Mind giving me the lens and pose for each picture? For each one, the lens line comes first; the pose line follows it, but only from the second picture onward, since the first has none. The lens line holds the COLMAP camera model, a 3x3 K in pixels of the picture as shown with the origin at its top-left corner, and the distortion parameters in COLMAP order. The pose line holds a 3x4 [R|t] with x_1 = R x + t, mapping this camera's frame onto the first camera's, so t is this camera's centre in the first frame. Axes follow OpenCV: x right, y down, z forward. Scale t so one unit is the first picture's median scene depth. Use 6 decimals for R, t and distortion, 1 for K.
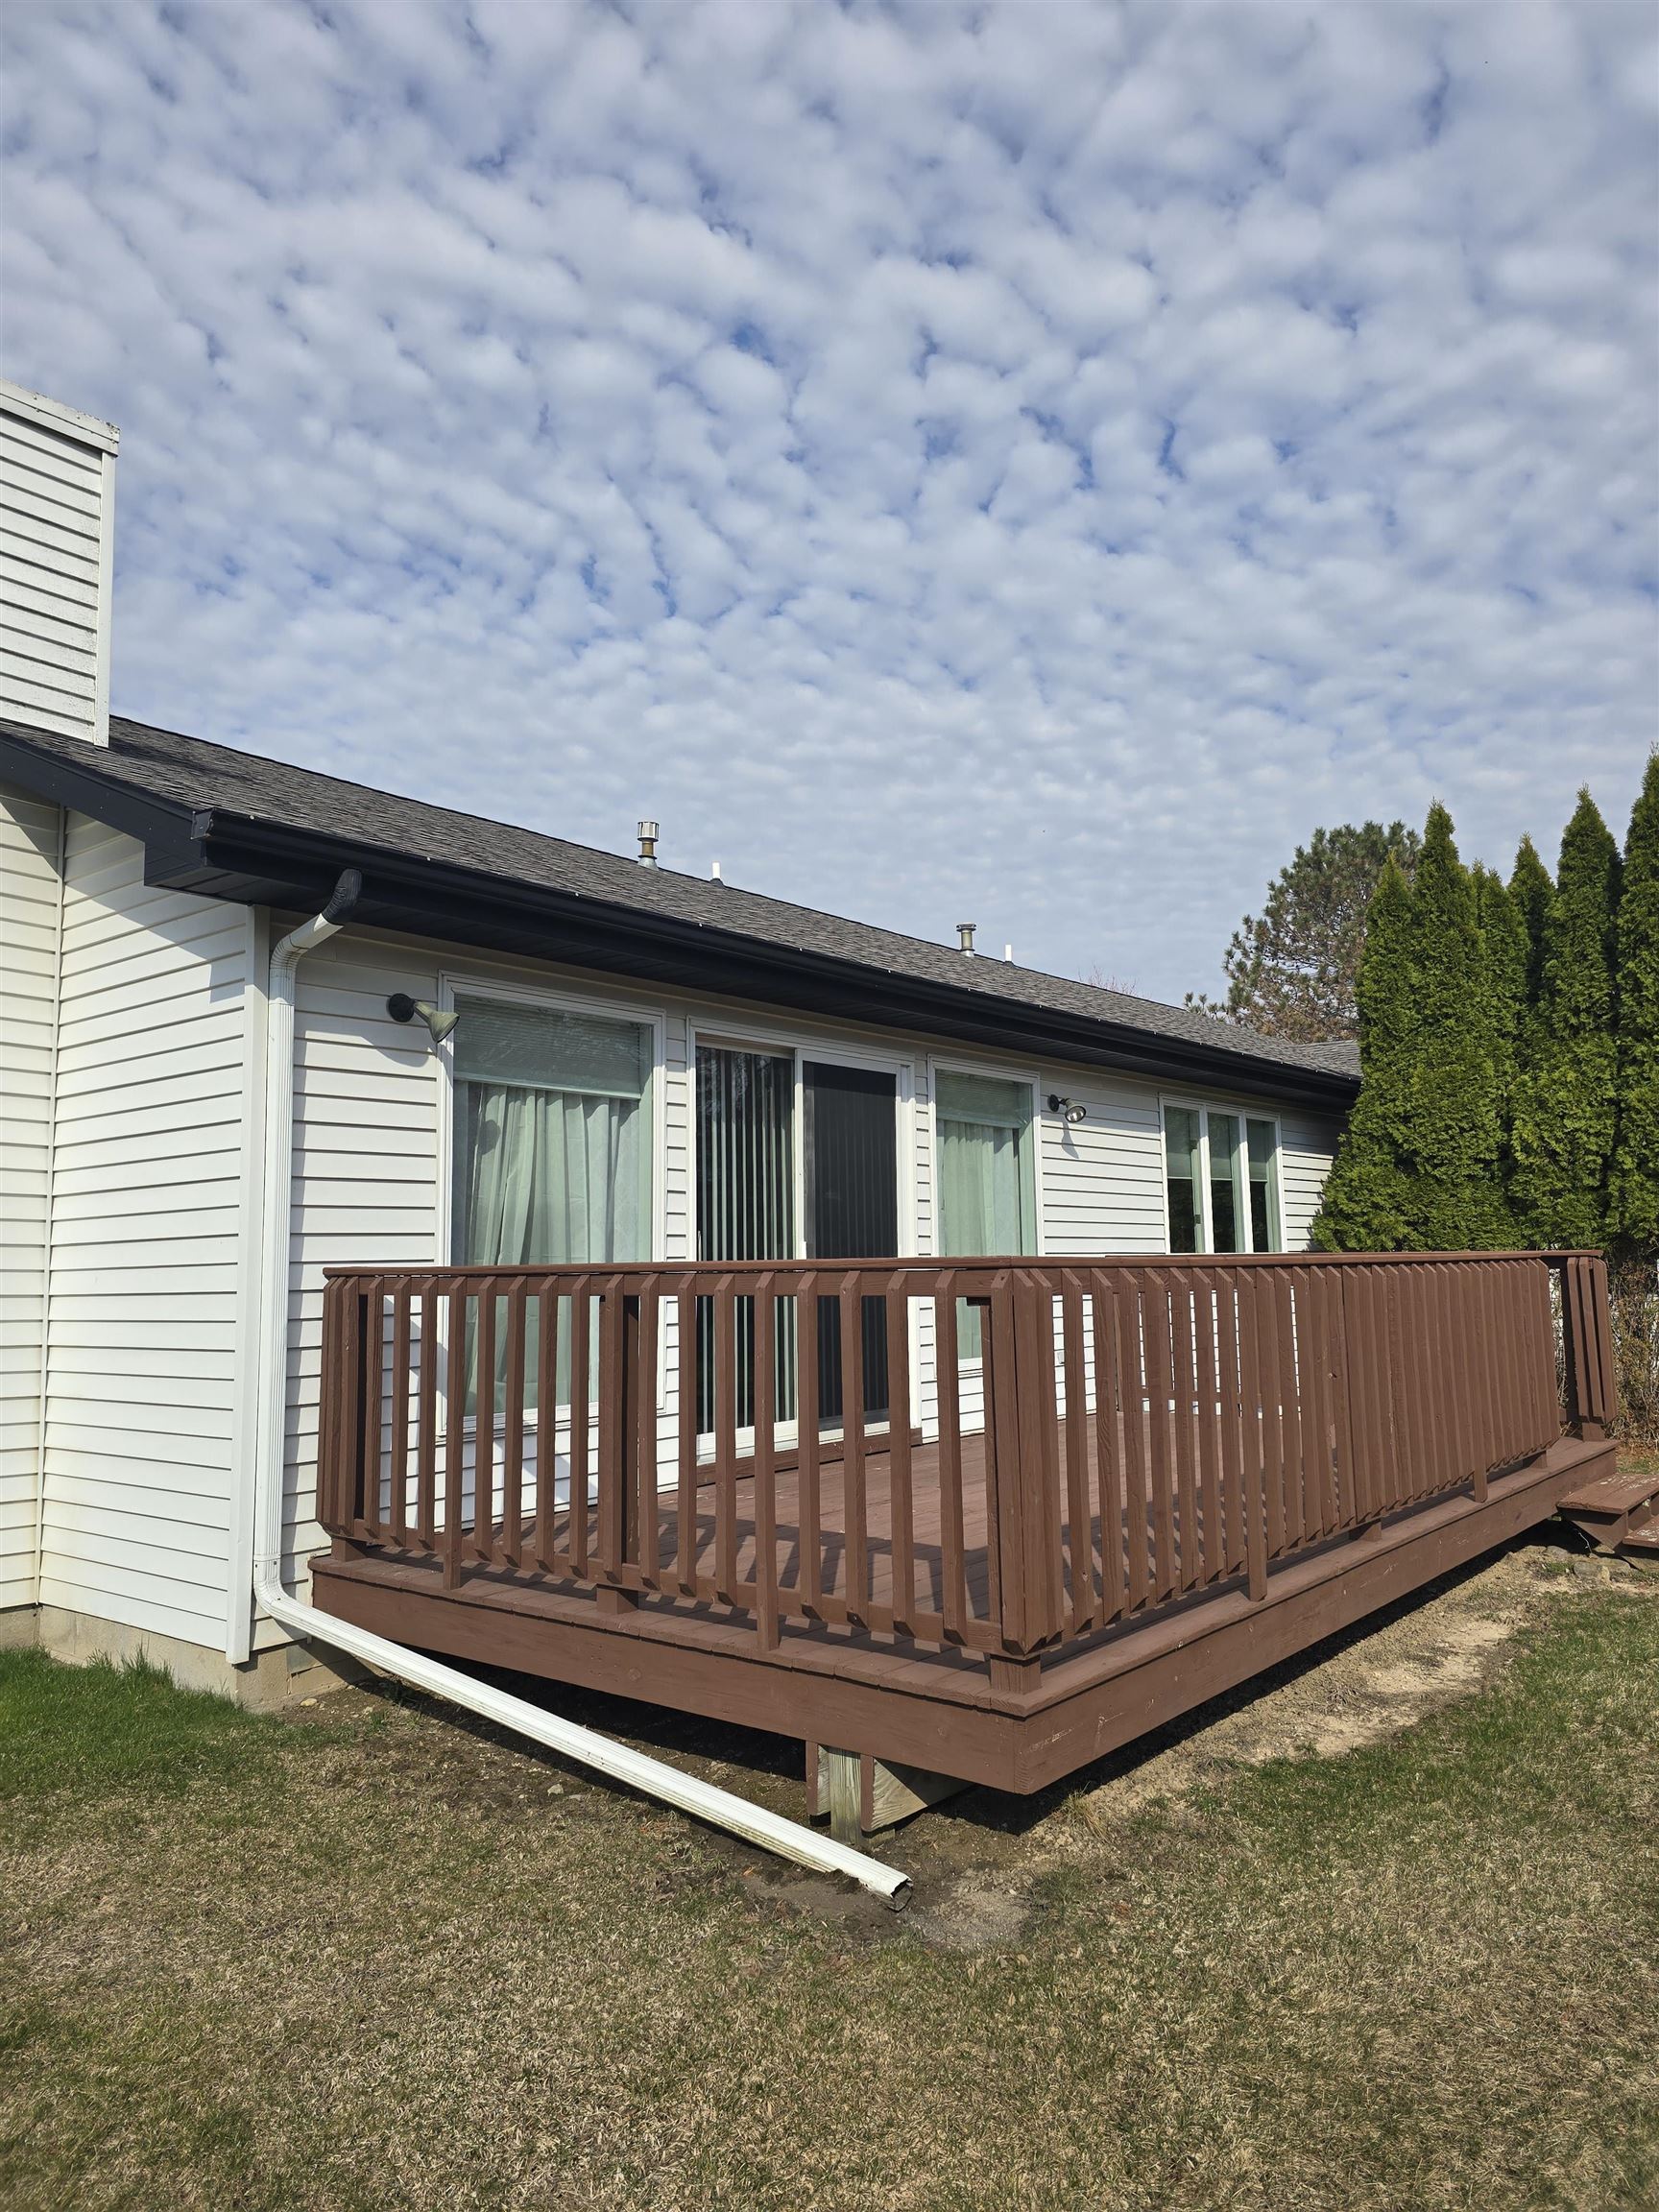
lens RADIAL K [[1498.7, 0, 833.0], [0, 1498.7, 1107.2], [0, 0, 1]] dist [0.059964, -0.059977]
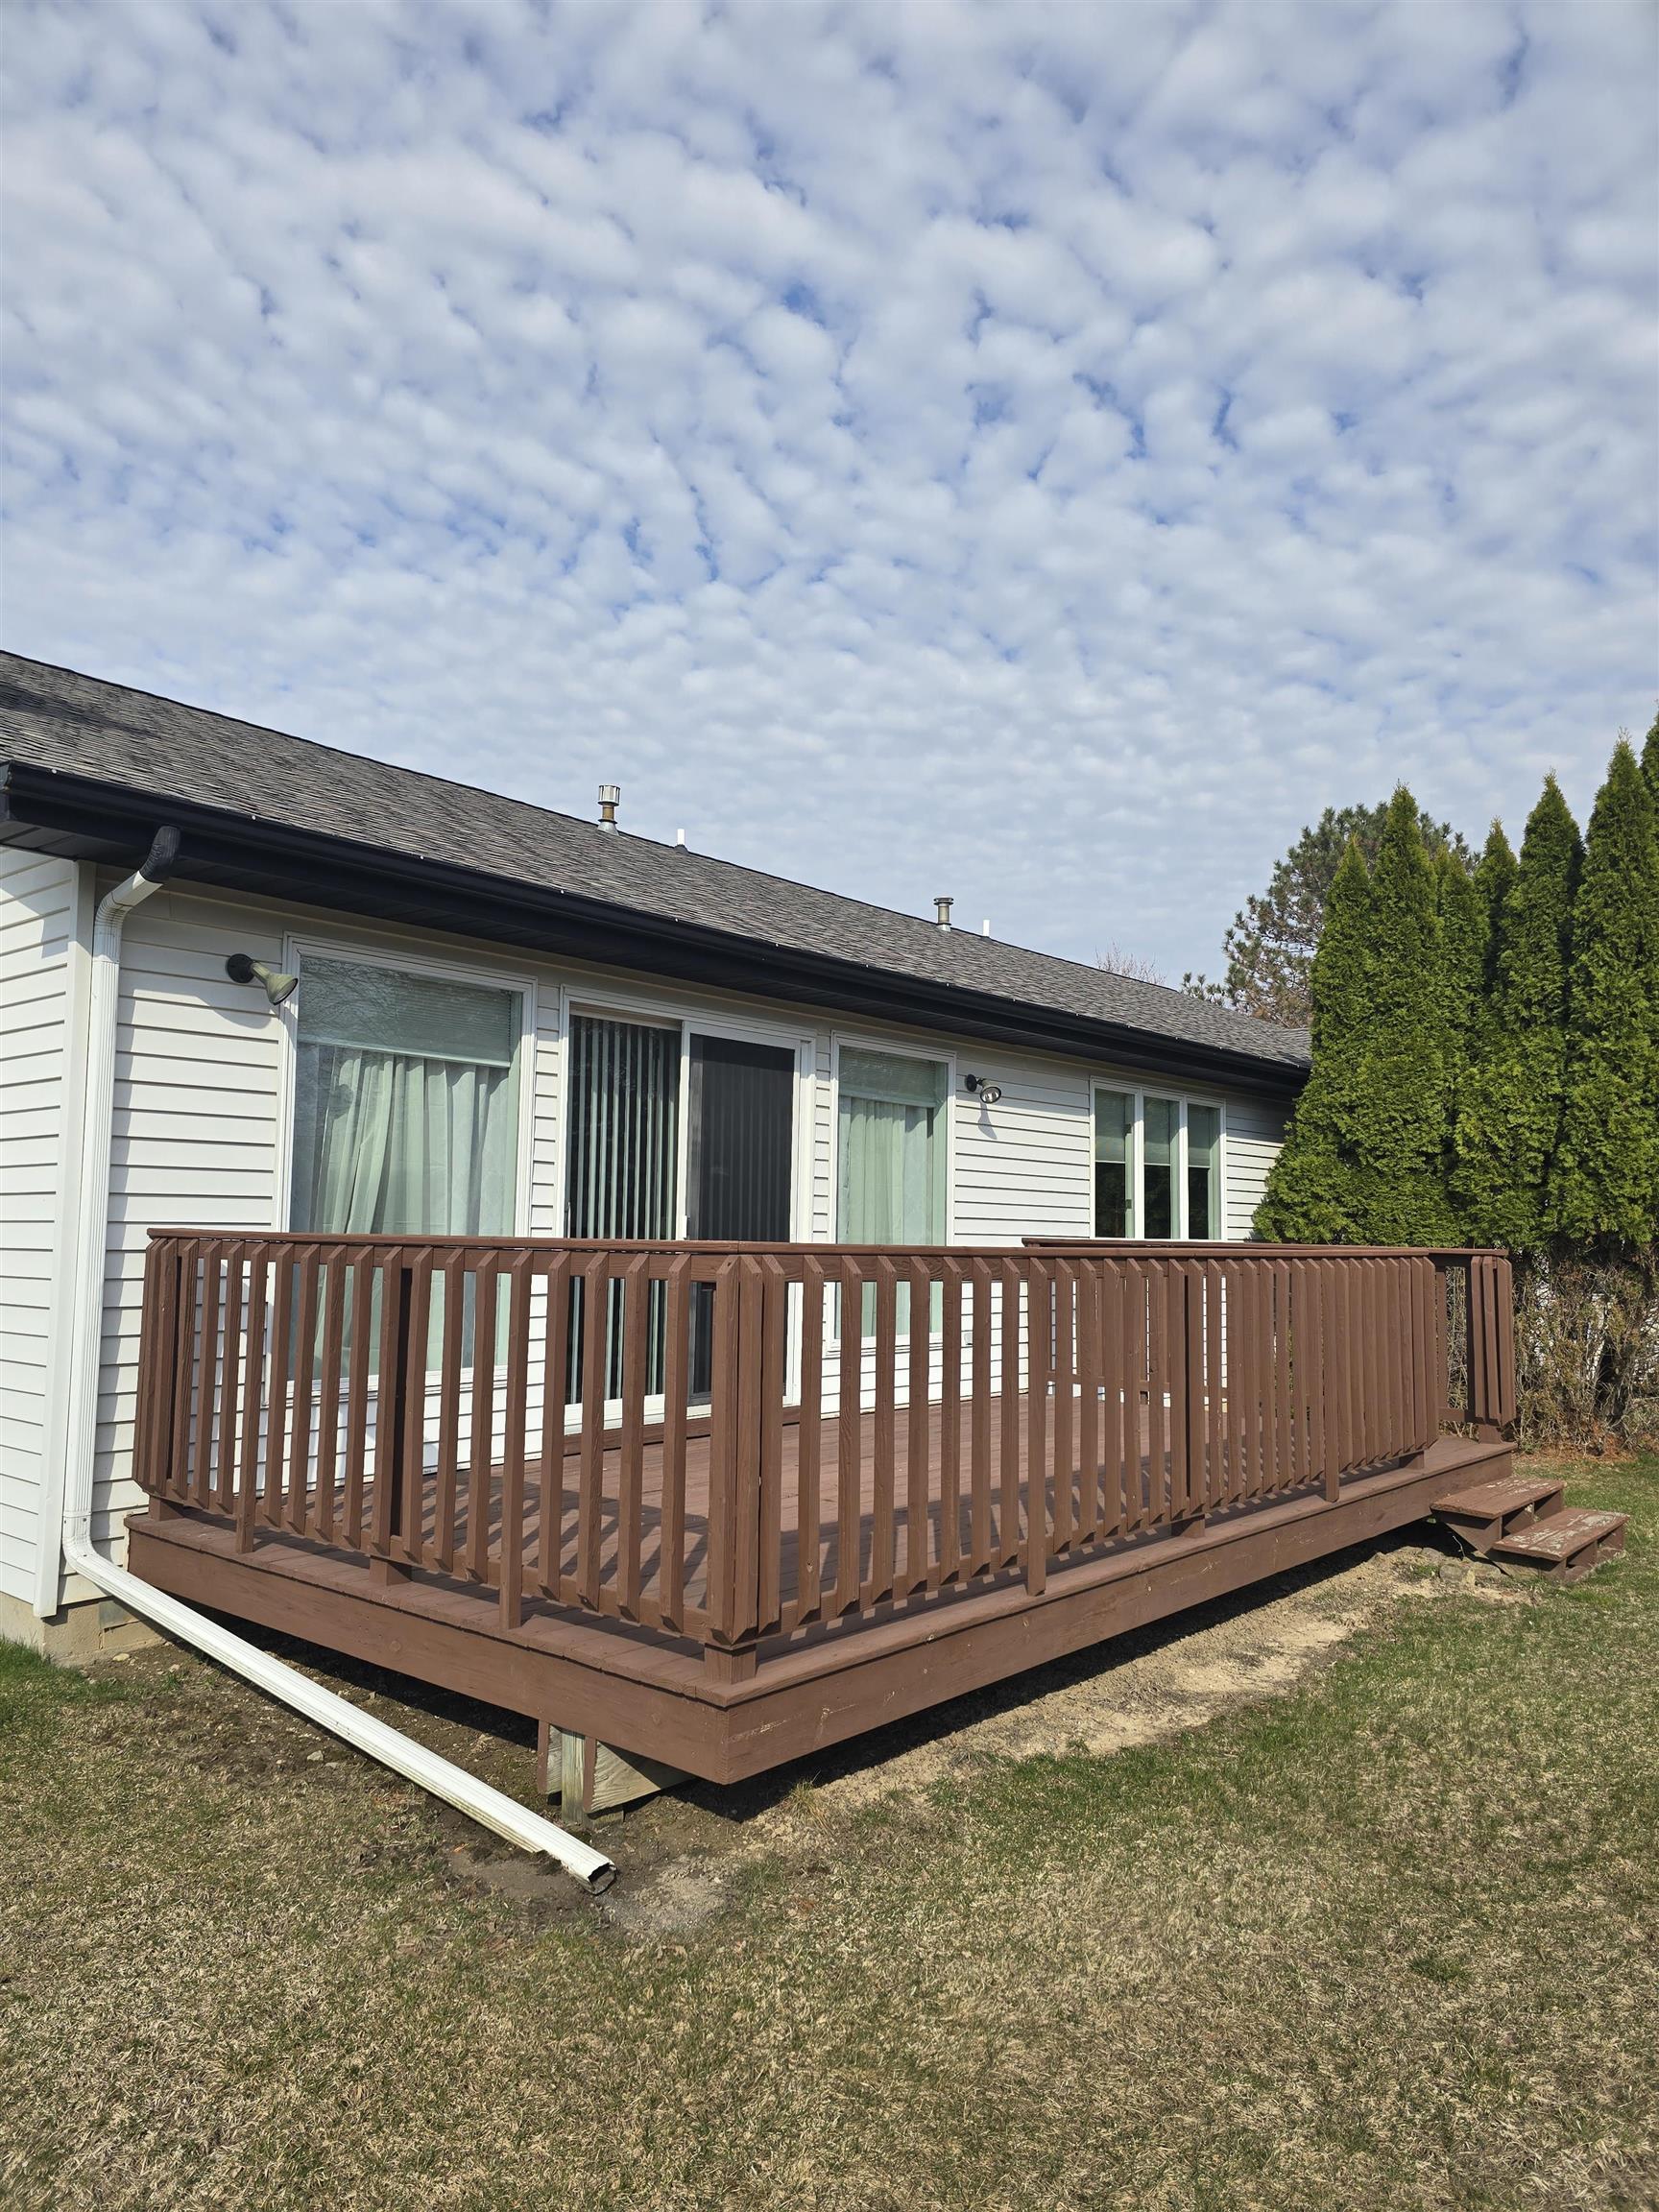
lens RADIAL K [[1498.7, 0, 814.3], [0, 1498.7, 1107.6], [0, 0, 1]] dist [0.059964, -0.059977]
pose [[0.999078, 0.029388, -0.031306, 0.105327], [-0.028763, 0.999382, 0.020212, -0.004600], [0.031880, -0.019292, 0.999305, 0.012176]]
